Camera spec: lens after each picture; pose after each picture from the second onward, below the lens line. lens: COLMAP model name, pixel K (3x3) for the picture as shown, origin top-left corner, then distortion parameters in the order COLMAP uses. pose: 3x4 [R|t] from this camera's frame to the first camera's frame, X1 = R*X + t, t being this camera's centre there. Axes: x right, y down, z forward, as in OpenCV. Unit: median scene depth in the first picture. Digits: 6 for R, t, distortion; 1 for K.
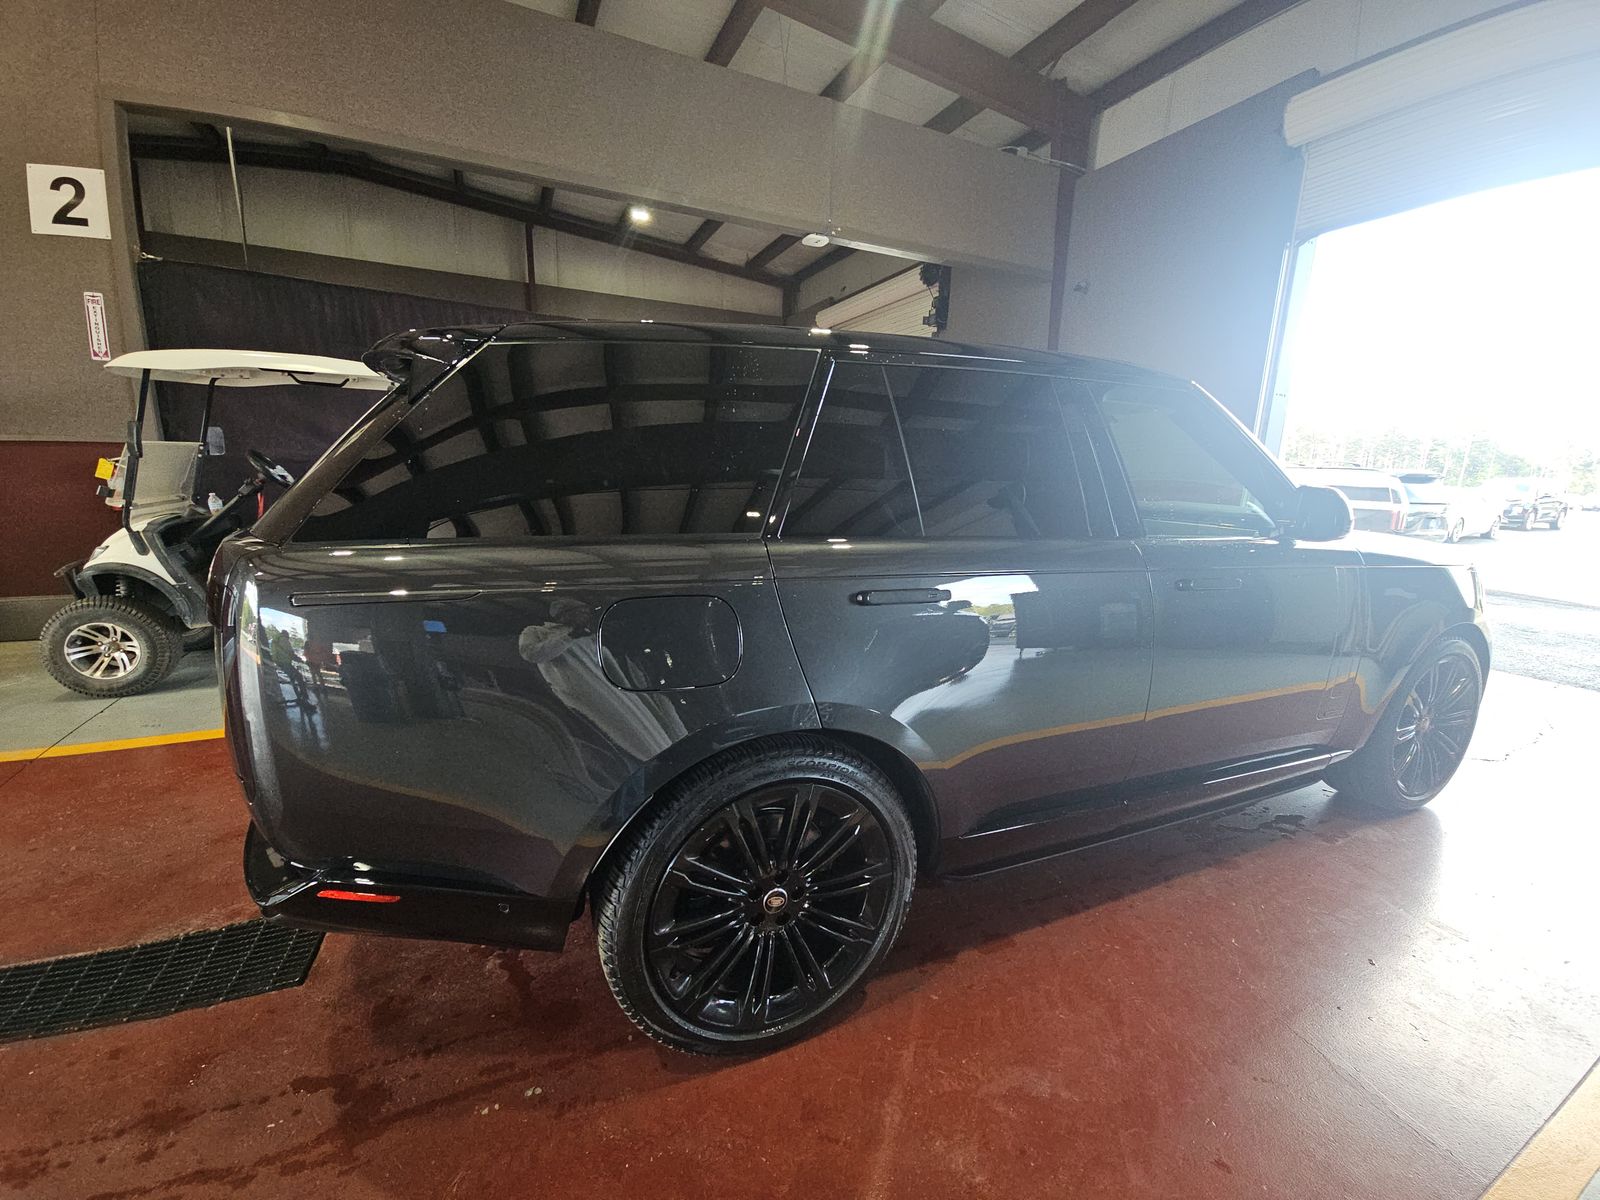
lens RADIAL K [[654.6, 0, 799.0], [0, 654.6, 590.8], [0, 0, 1]] dist [-0.017713, 0.000030]
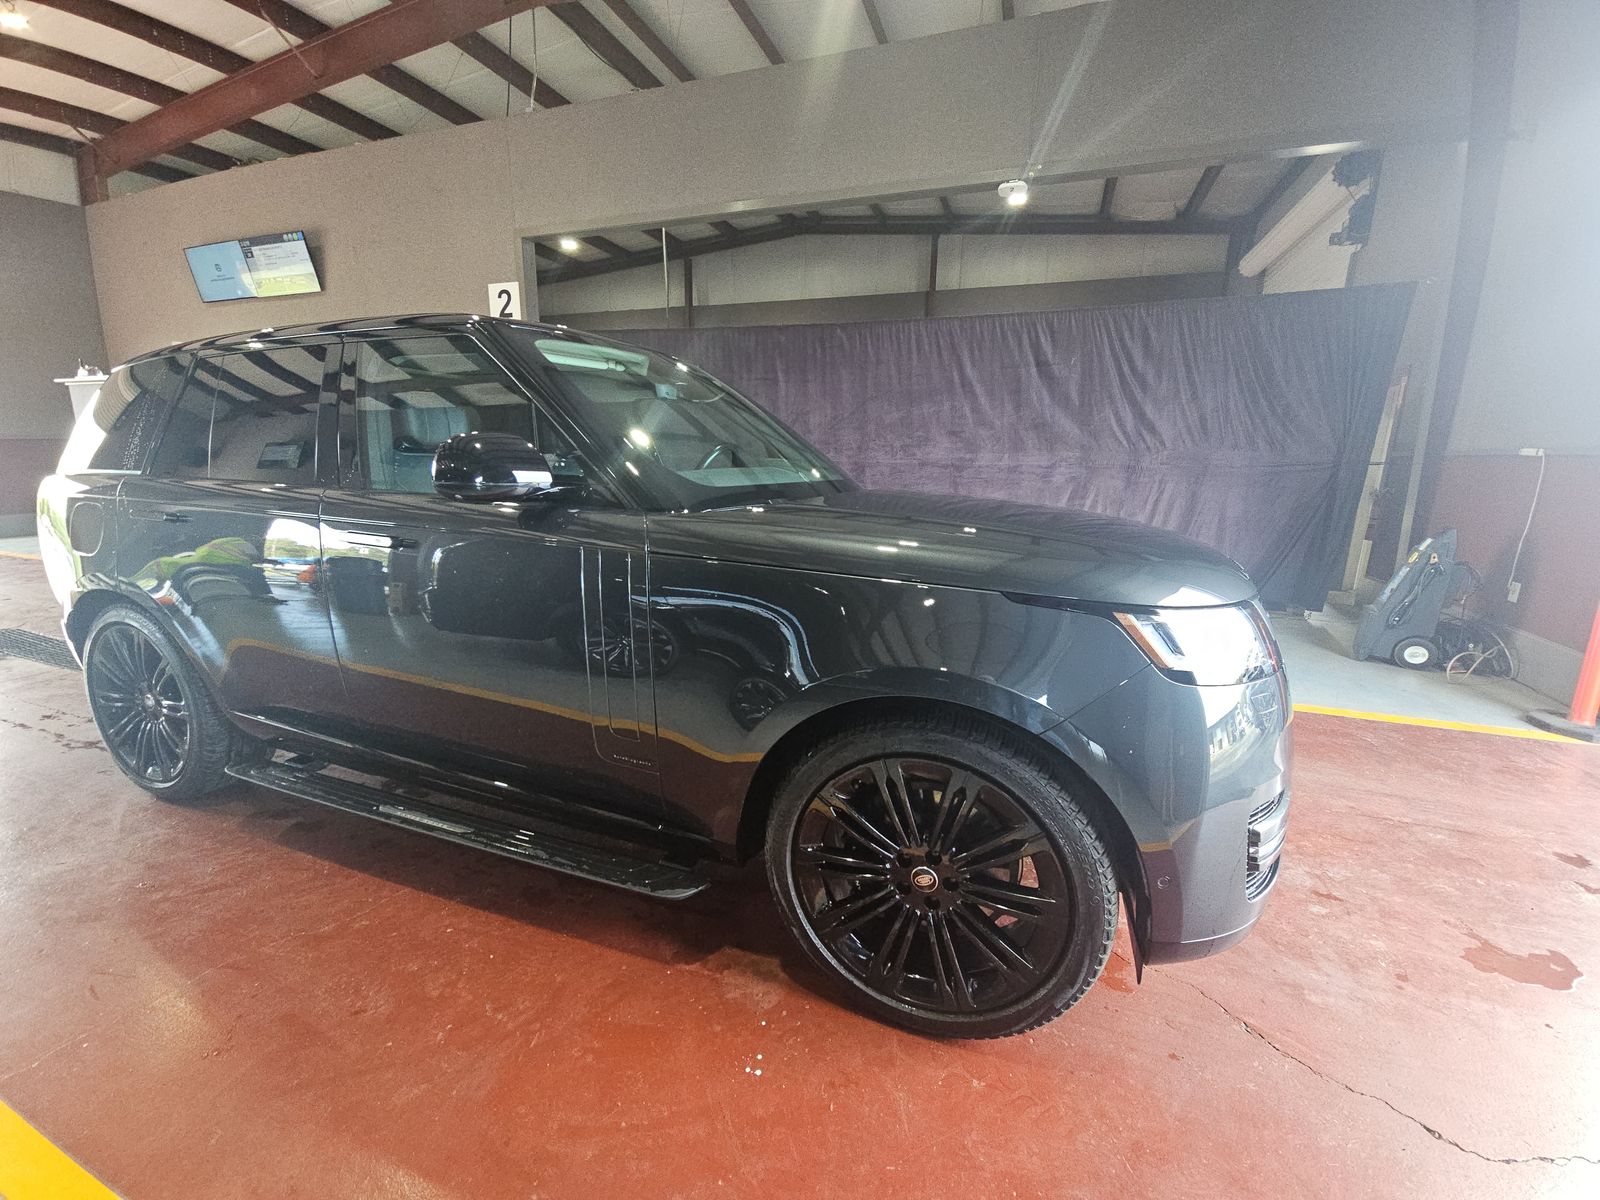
lens RADIAL K [[643.0, 0, 804.5], [0, 643.0, 600.5], [0, 0, 1]] dist [0.016633, -0.018150]
pose [[0.711848, 0.126349, -0.690875, 0.279134], [-0.118627, 0.991182, 0.059042, 0.009803], [0.692242, 0.039928, 0.720560, 0.091223]]
